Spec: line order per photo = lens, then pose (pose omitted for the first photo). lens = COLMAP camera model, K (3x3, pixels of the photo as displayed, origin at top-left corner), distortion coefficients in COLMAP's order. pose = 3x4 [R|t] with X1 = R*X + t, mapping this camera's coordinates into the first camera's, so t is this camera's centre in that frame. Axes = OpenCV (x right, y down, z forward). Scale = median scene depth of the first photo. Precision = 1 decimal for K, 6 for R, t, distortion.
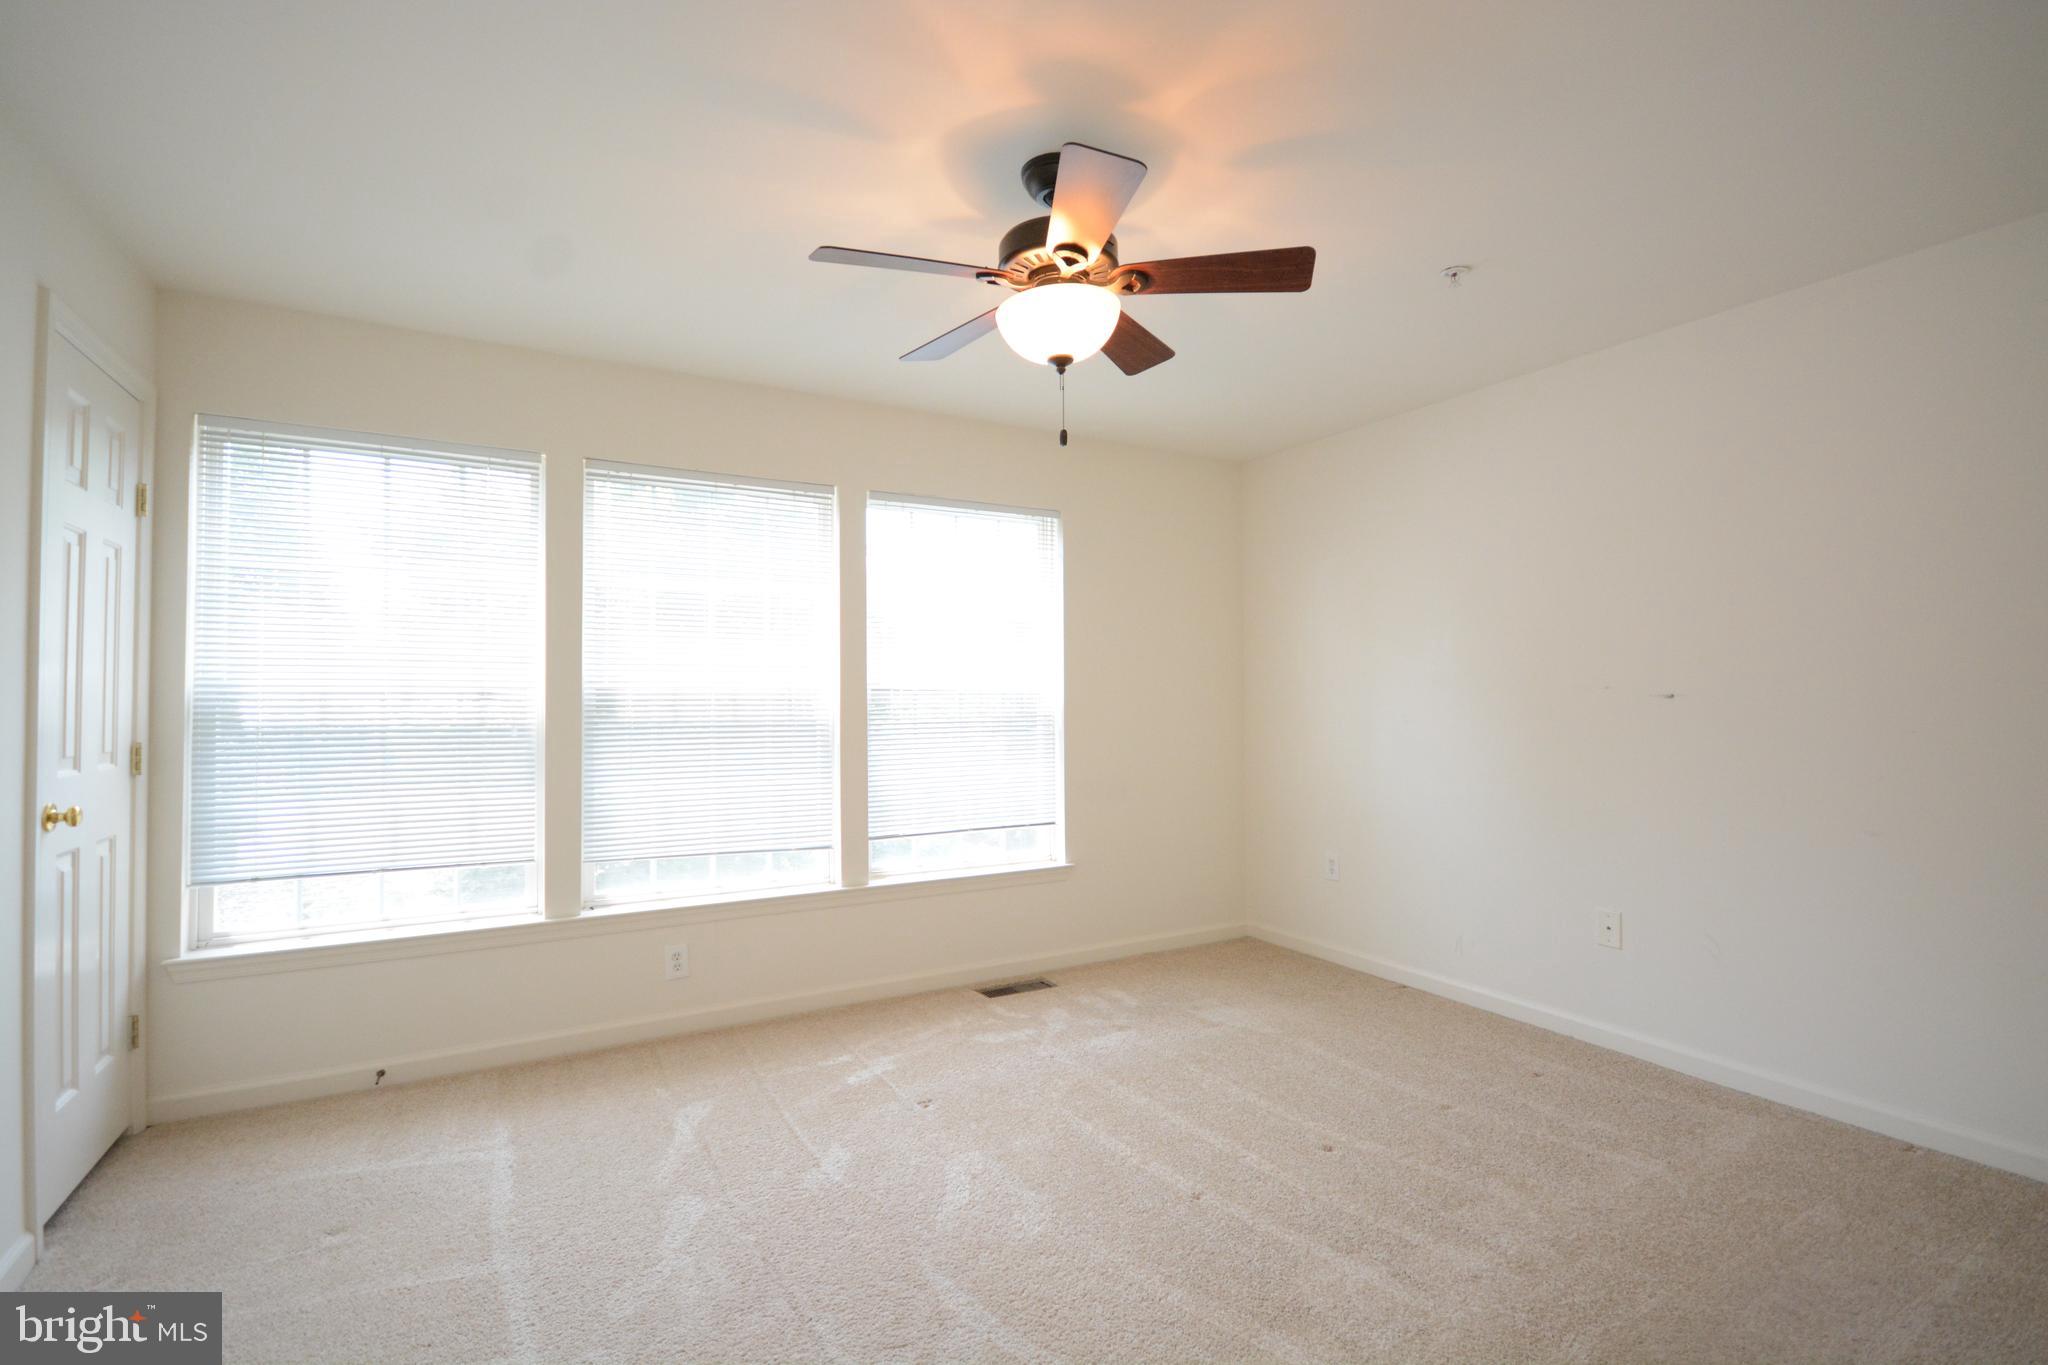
lens RADIAL K [[917.7, 0, 1024.0], [0, 917.7, 682.5], [0, 0, 1]] dist [0.000316, -0.000219]
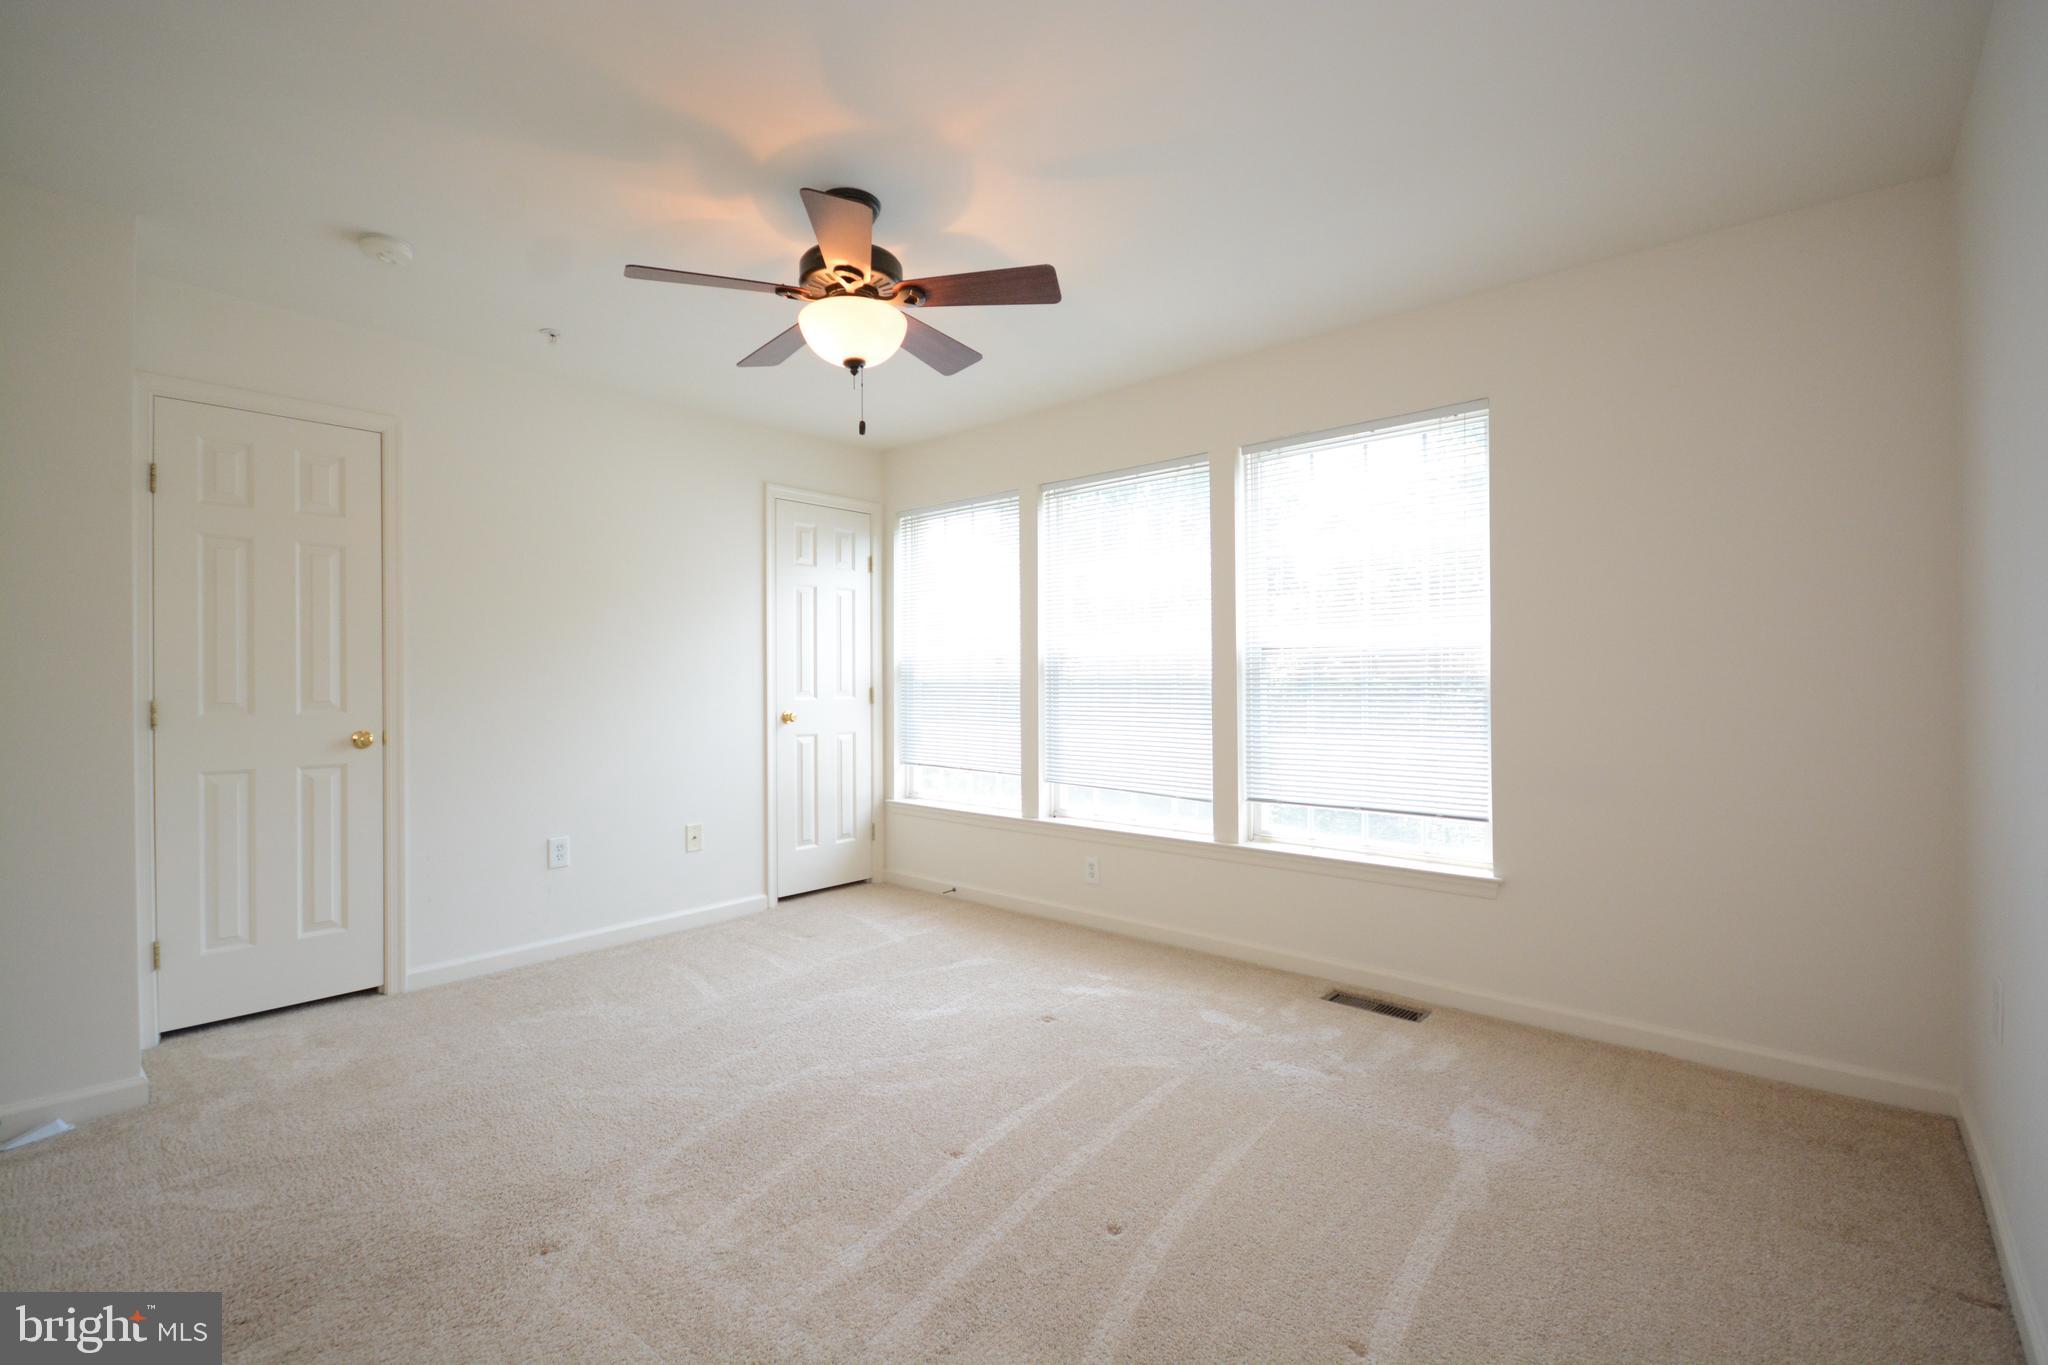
lens RADIAL K [[894.0, 0, 1024.0], [0, 894.0, 682.5], [0, 0, 1]] dist [-0.014197, -0.000744]
pose [[0.329858, 0.007079, -0.944004, 0.711659], [0.026511, 0.999508, 0.016759, 0.023596], [0.943658, -0.030555, 0.329508, 0.494946]]
